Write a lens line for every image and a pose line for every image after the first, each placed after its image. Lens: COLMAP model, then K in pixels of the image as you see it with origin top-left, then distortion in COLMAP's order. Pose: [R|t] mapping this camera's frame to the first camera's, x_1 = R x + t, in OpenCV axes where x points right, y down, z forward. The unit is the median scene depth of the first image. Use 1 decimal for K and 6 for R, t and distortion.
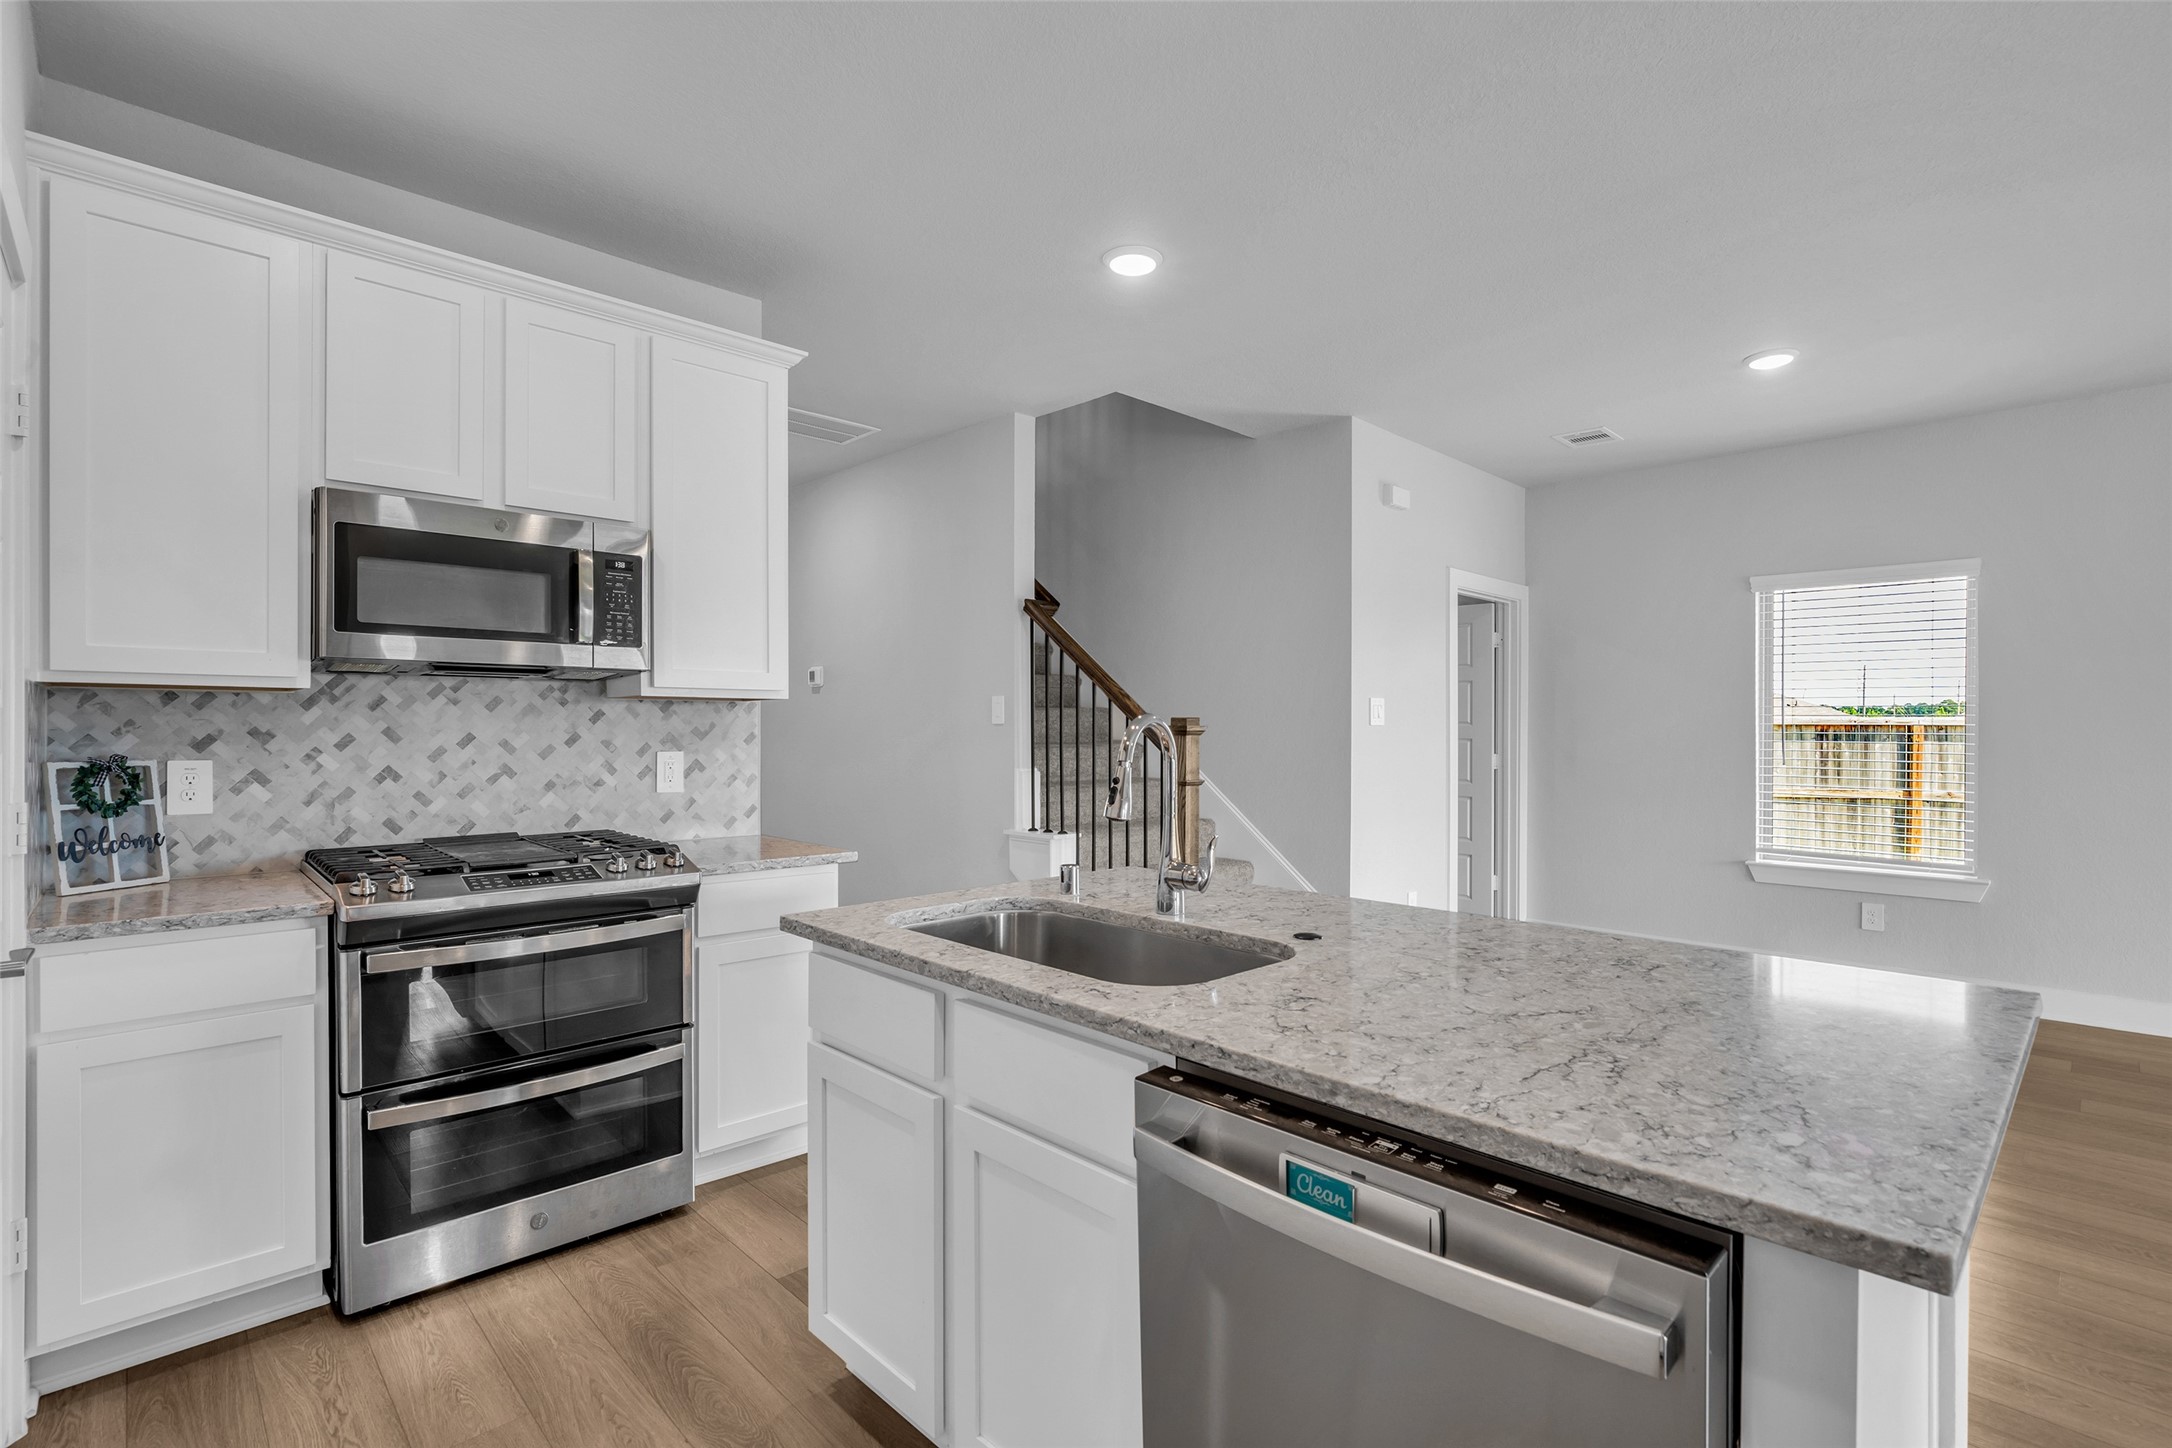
lens RADIAL K [[997.3, 0, 1091.7], [0, 997.3, 729.2], [0, 0, 1]] dist [-0.024148, 0.007076]
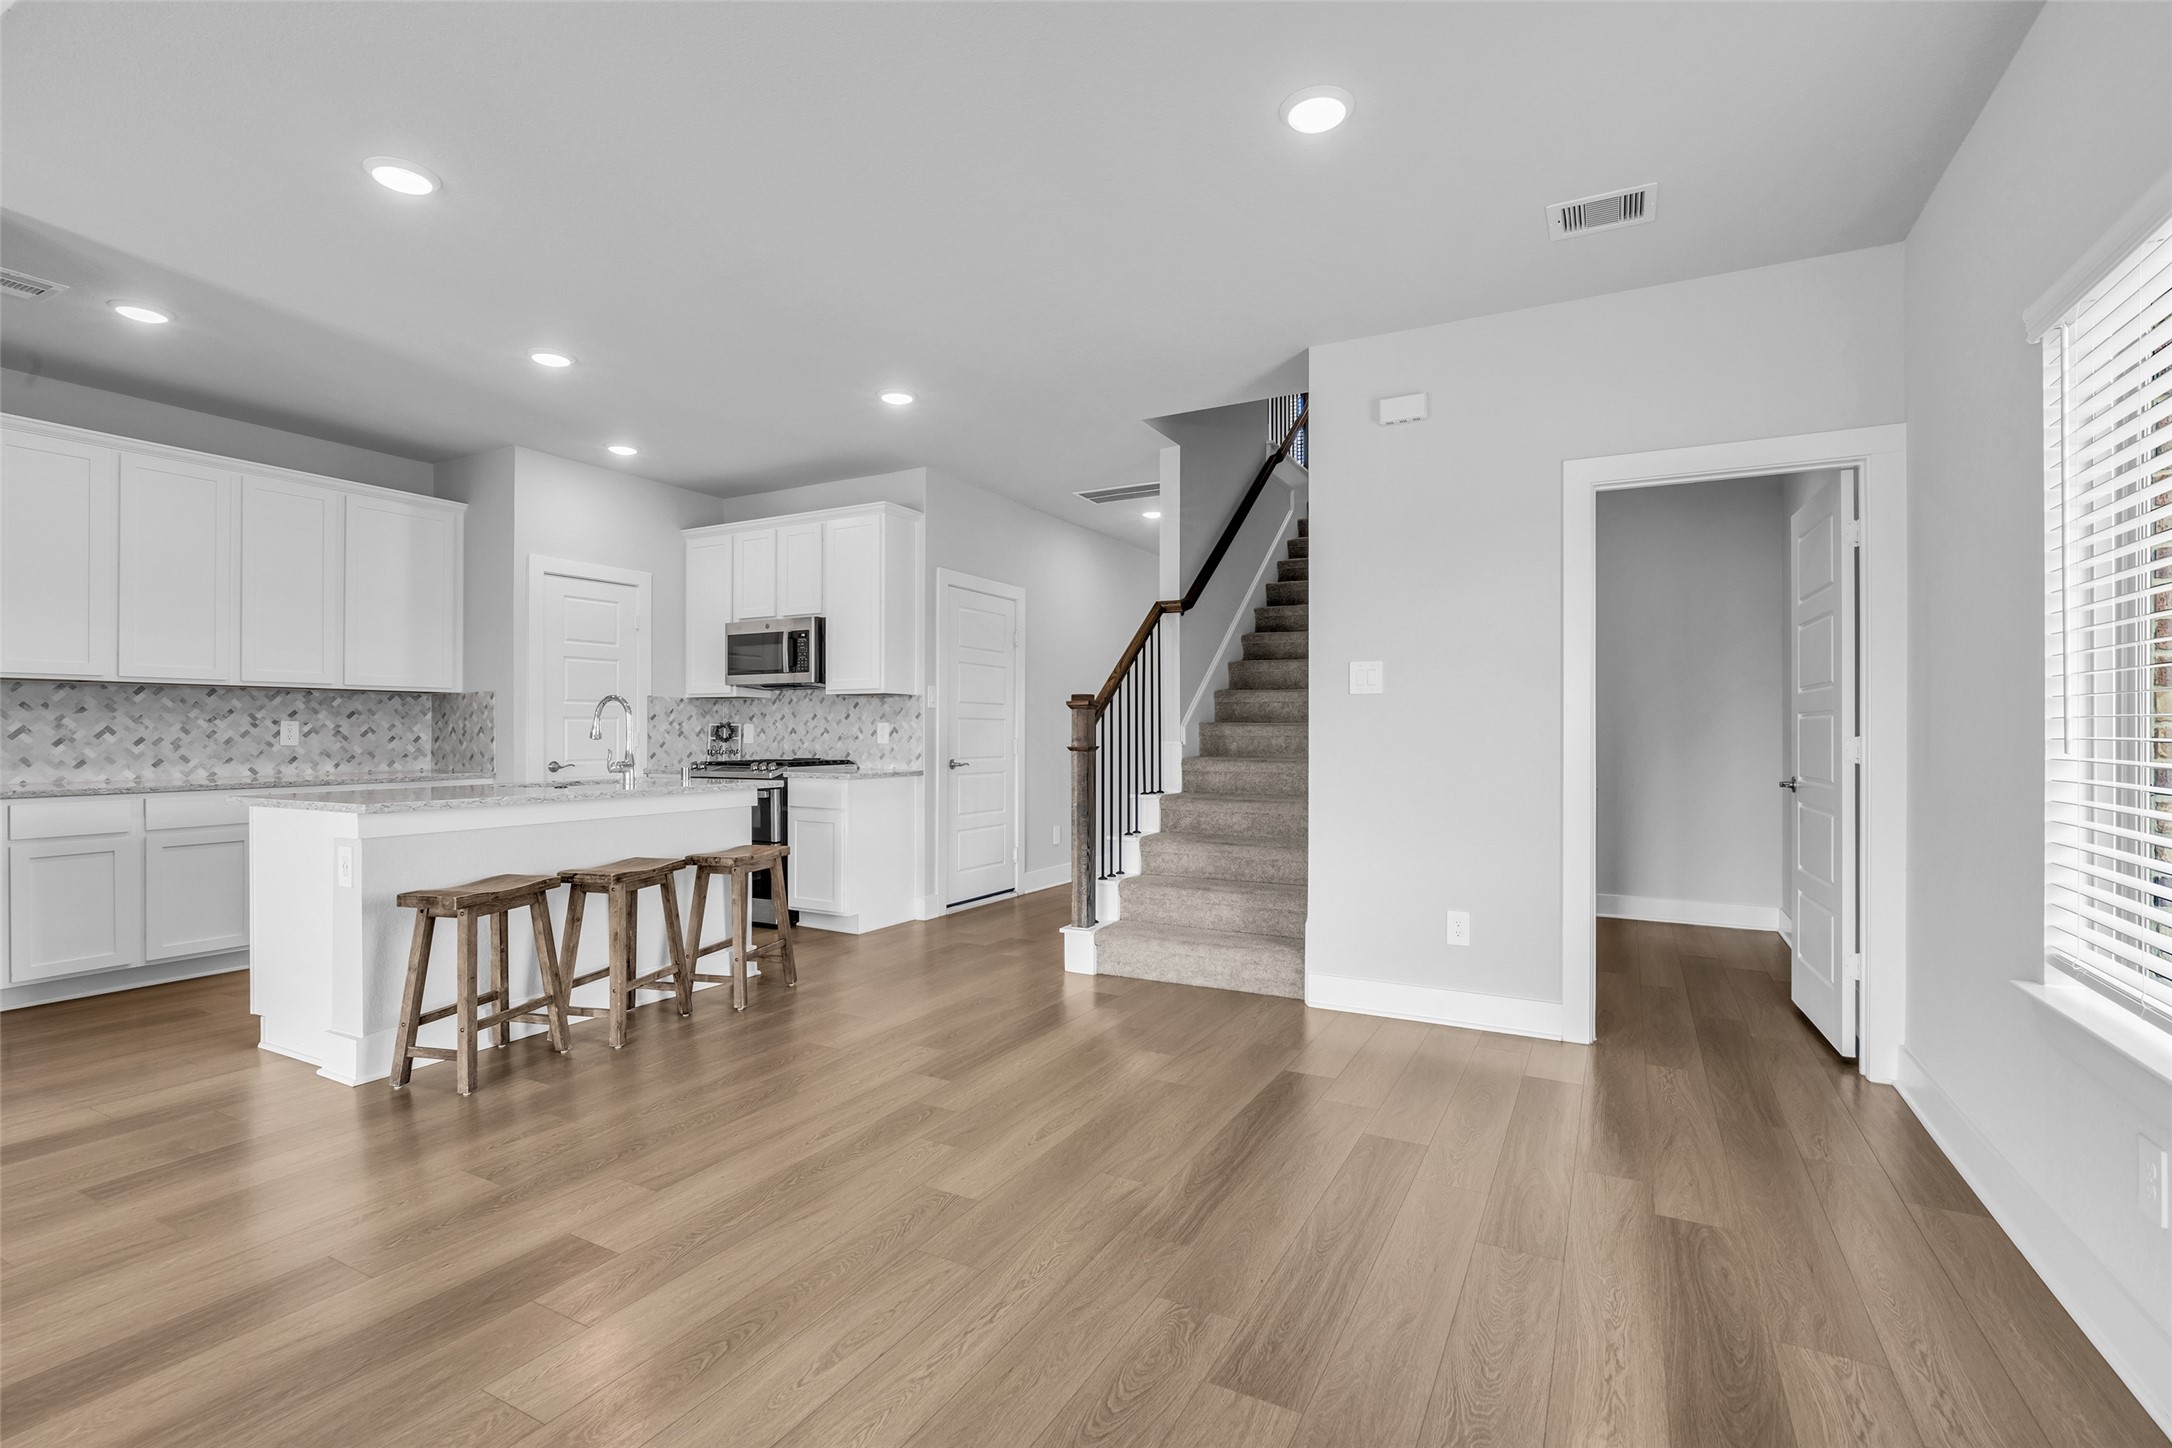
lens RADIAL K [[997.3, 0, 1088.6], [0, 997.3, 728.7], [0, 0, 1]] dist [-0.024148, 0.007076]
pose [[0.294412, -0.004320, -0.955669, 1.946832], [-0.000329, 0.999989, -0.004622, 0.054736], [0.955678, 0.001675, 0.294408, 1.037407]]
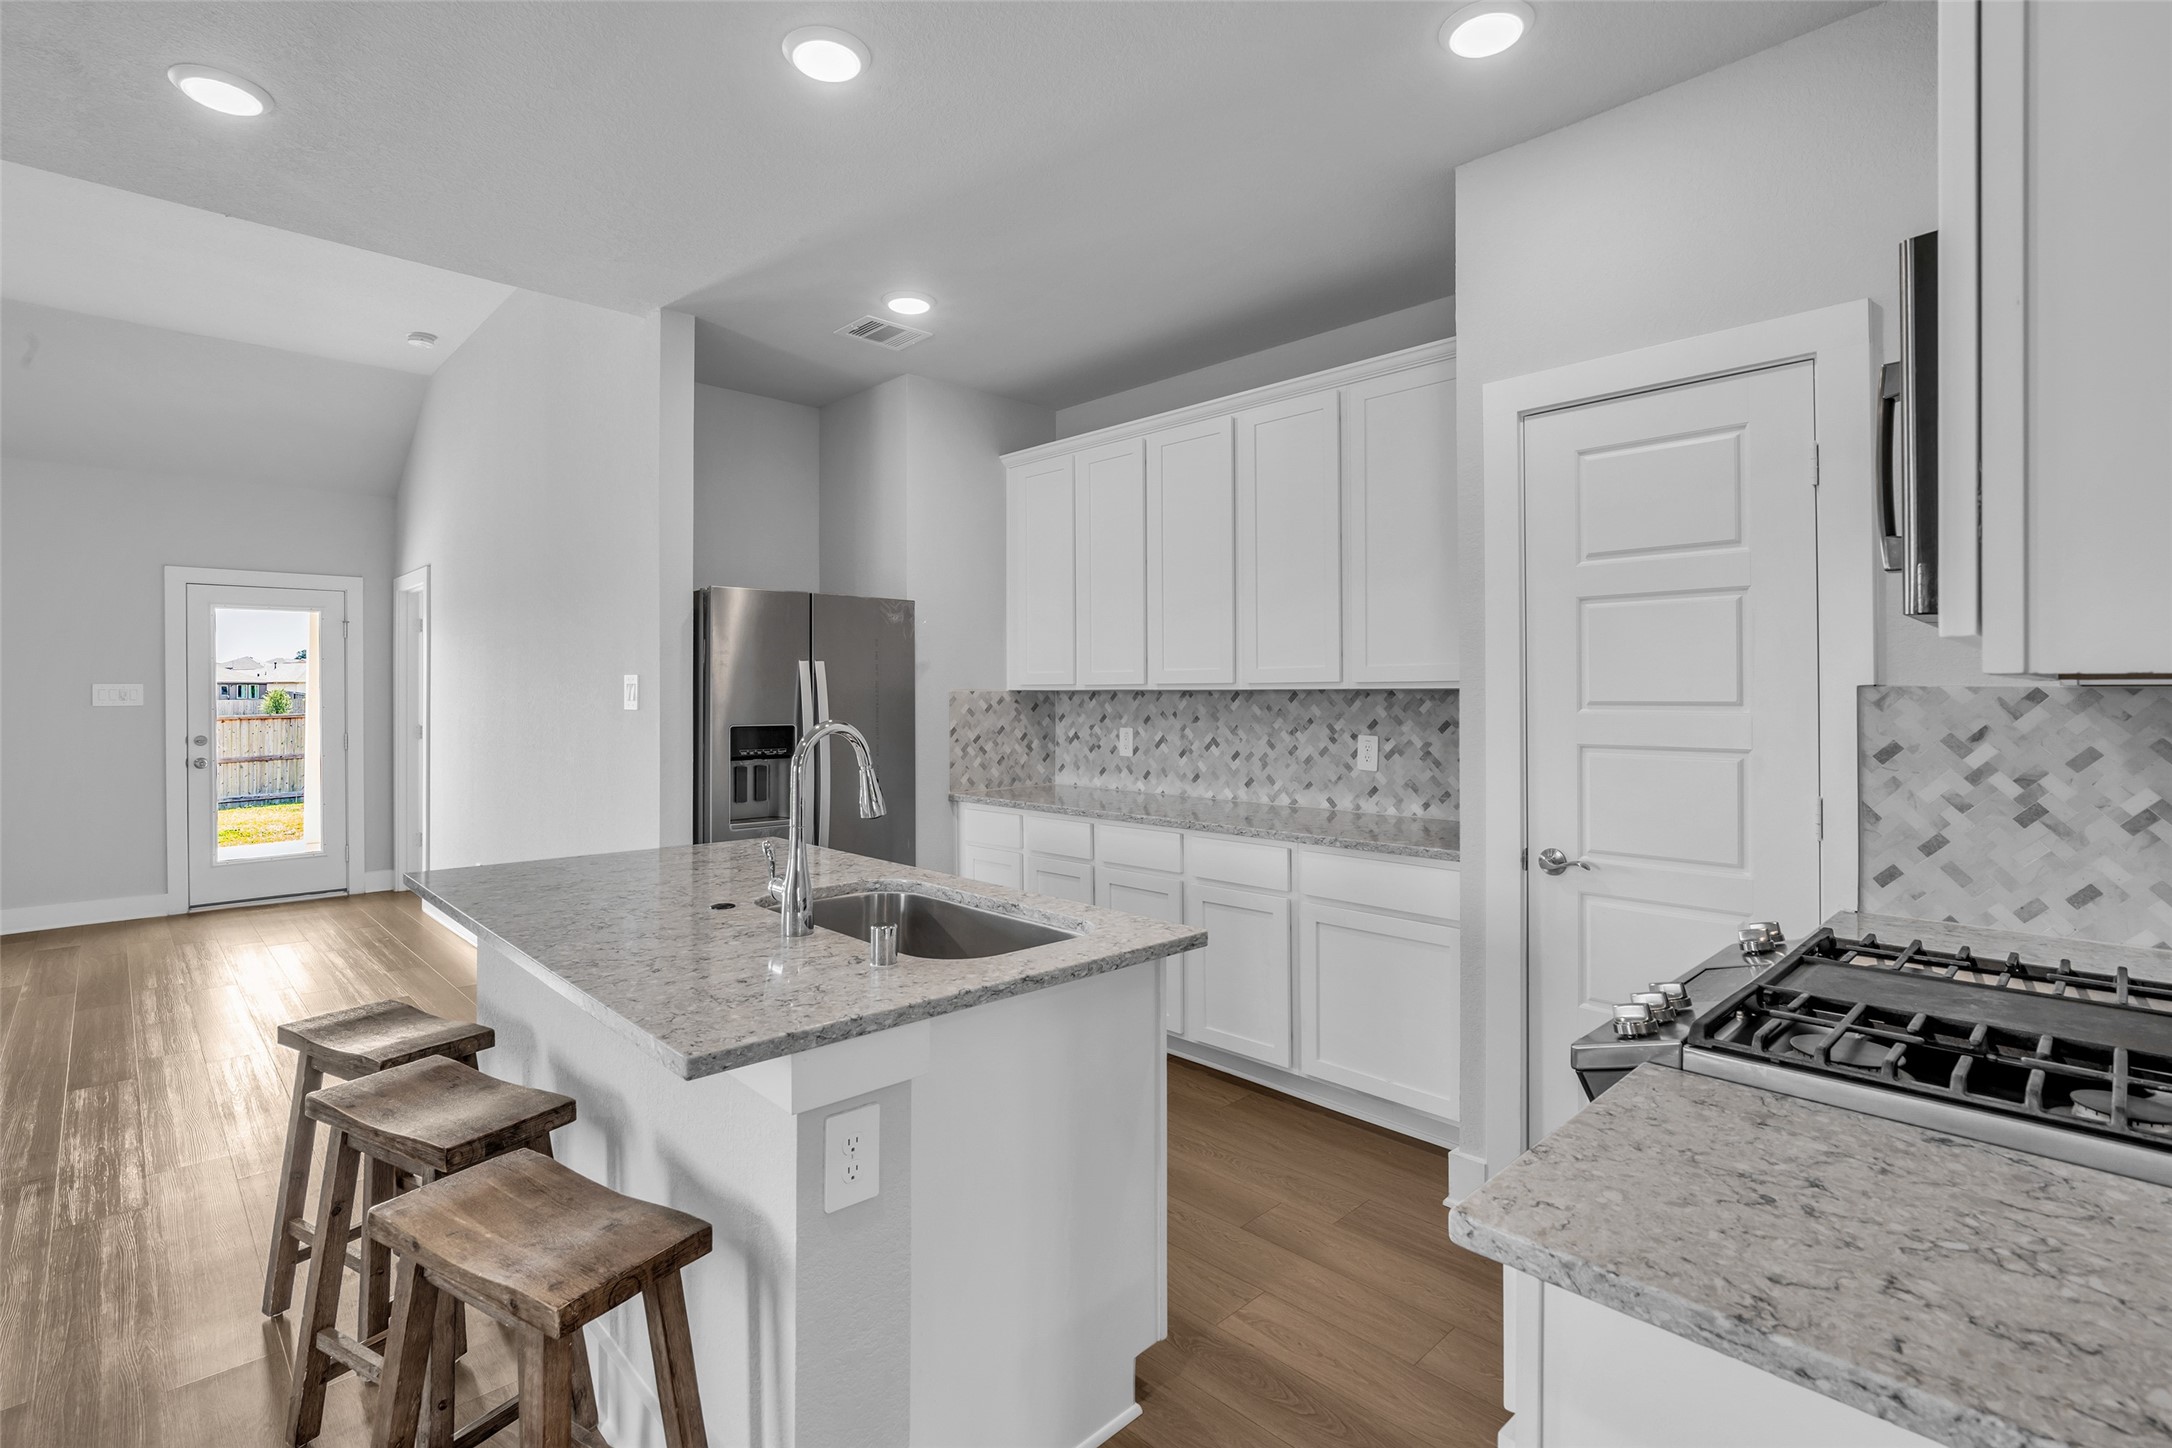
lens RADIAL K [[997.3, 0, 1085.2], [0, 997.3, 690.3], [0, 0, 1]] dist [-0.024148, 0.007076]
pose [[-0.999988, -0.000912, -0.004766, -0.134702], [-0.000901, 0.999997, -0.002290, -0.033830], [0.004768, -0.002286, -0.999986, 1.501405]]
